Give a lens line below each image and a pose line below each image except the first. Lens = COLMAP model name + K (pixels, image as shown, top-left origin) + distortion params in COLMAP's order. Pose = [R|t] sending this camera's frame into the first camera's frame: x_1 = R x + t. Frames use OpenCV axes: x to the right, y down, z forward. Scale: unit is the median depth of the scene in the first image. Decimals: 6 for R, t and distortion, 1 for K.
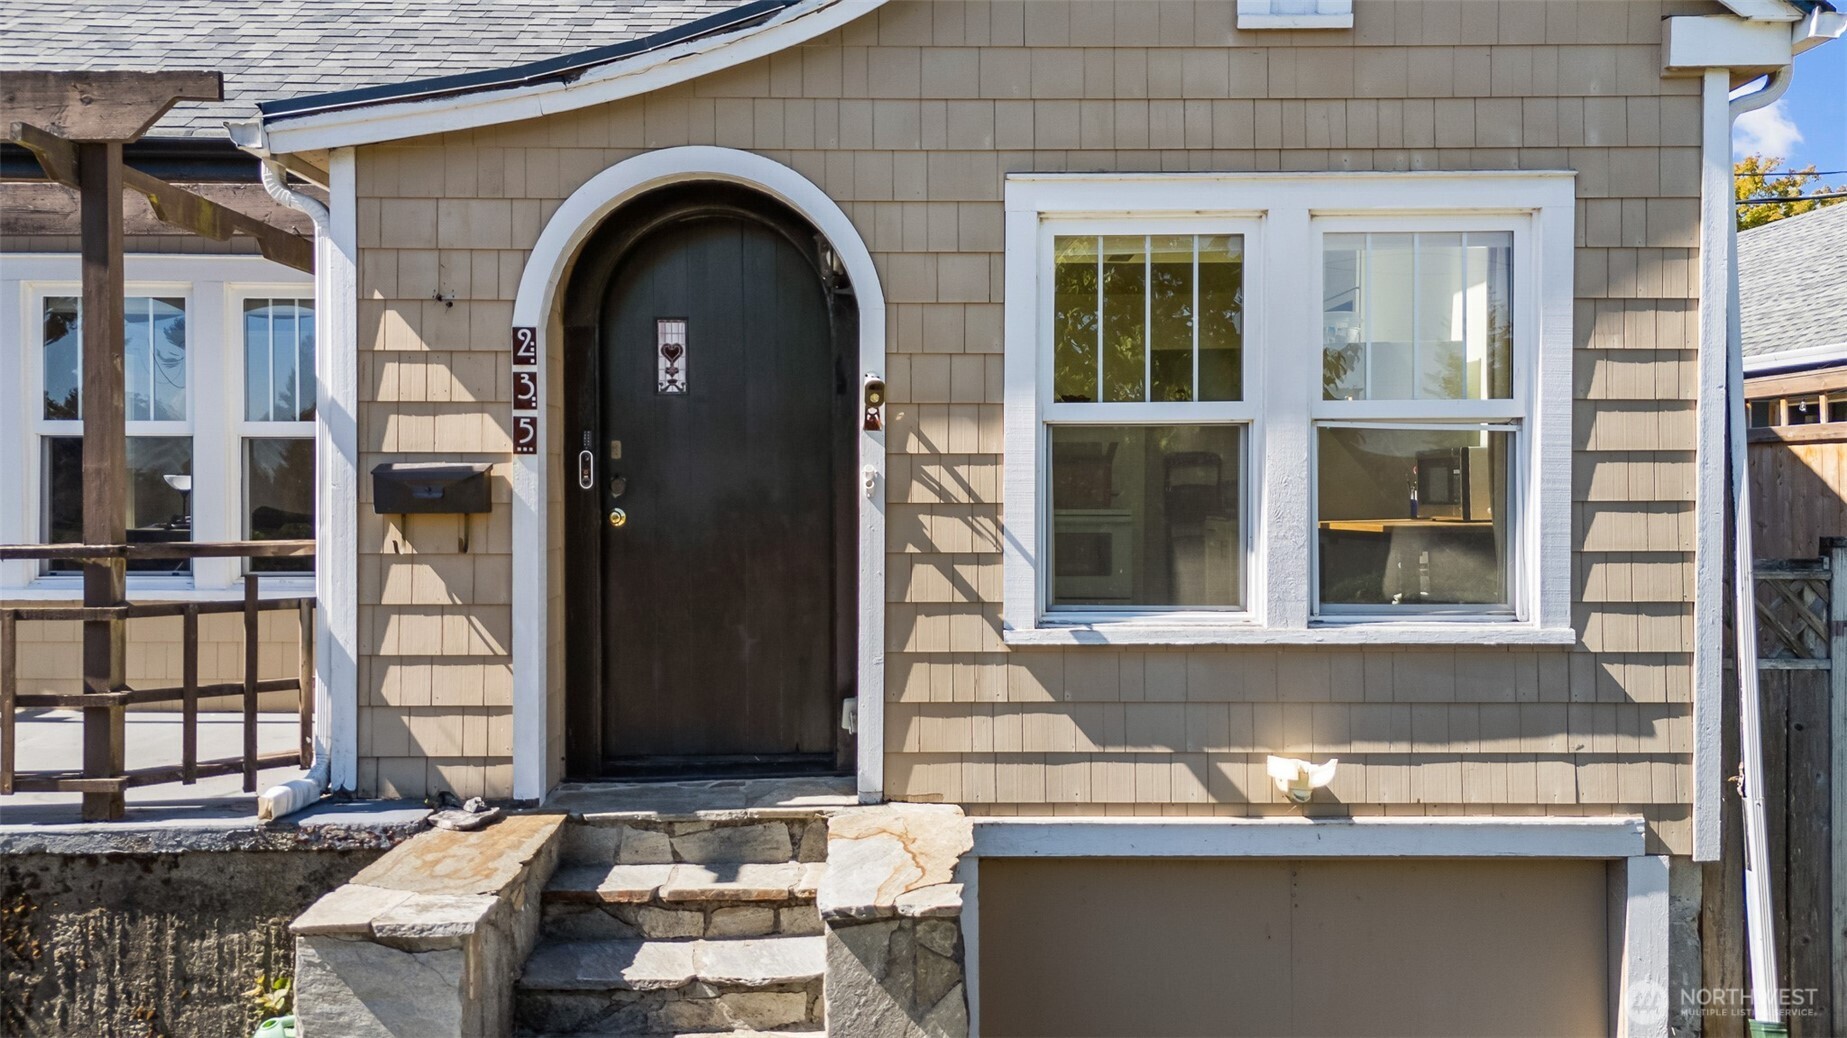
lens RADIAL K [[1366.5, 0, 920.1], [0, 1366.5, 499.7], [0, 0, 1]] dist [0.070262, -0.066363]
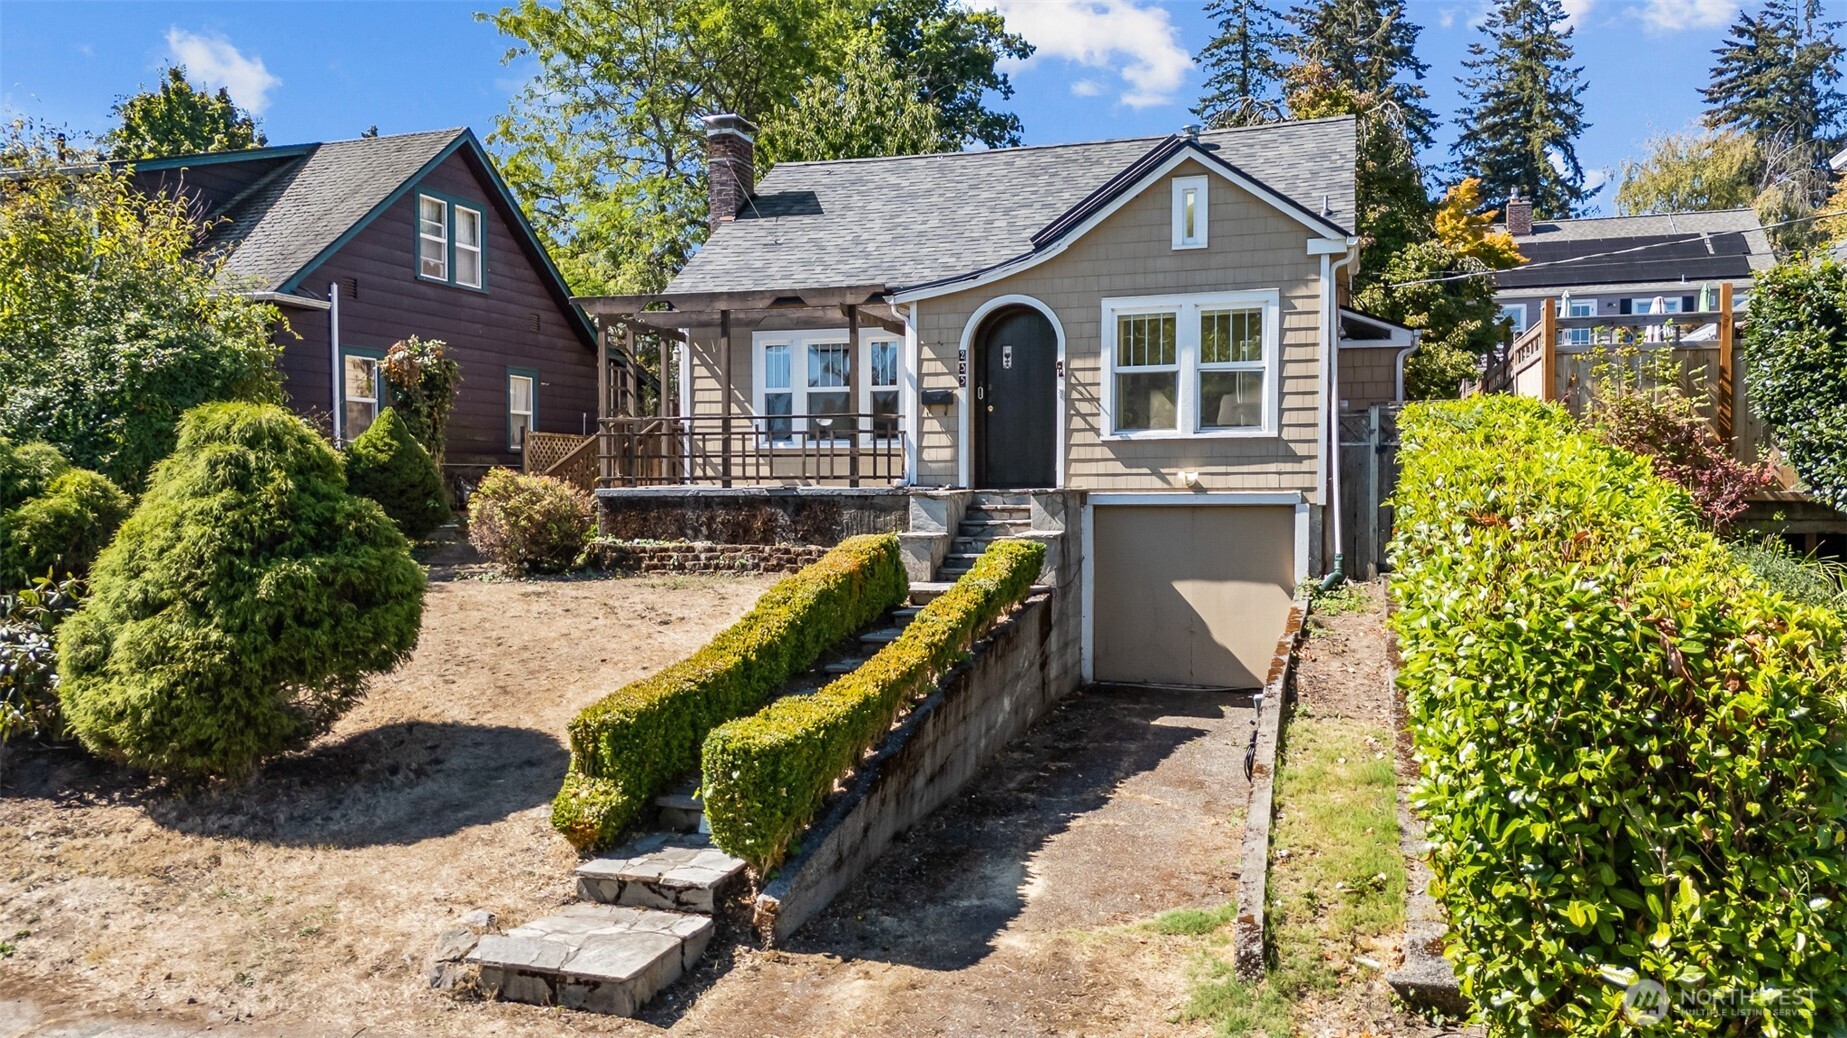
lens RADIAL K [[1366.5, 0, 913.1], [0, 1366.5, 521.7], [0, 0, 1]] dist [0.070262, -0.066363]
pose [[0.947036, 0.005347, -0.321083, 0.698151], [-0.000891, 0.999901, 0.014025, 0.257337], [0.321126, -0.012996, 0.946947, -2.290331]]
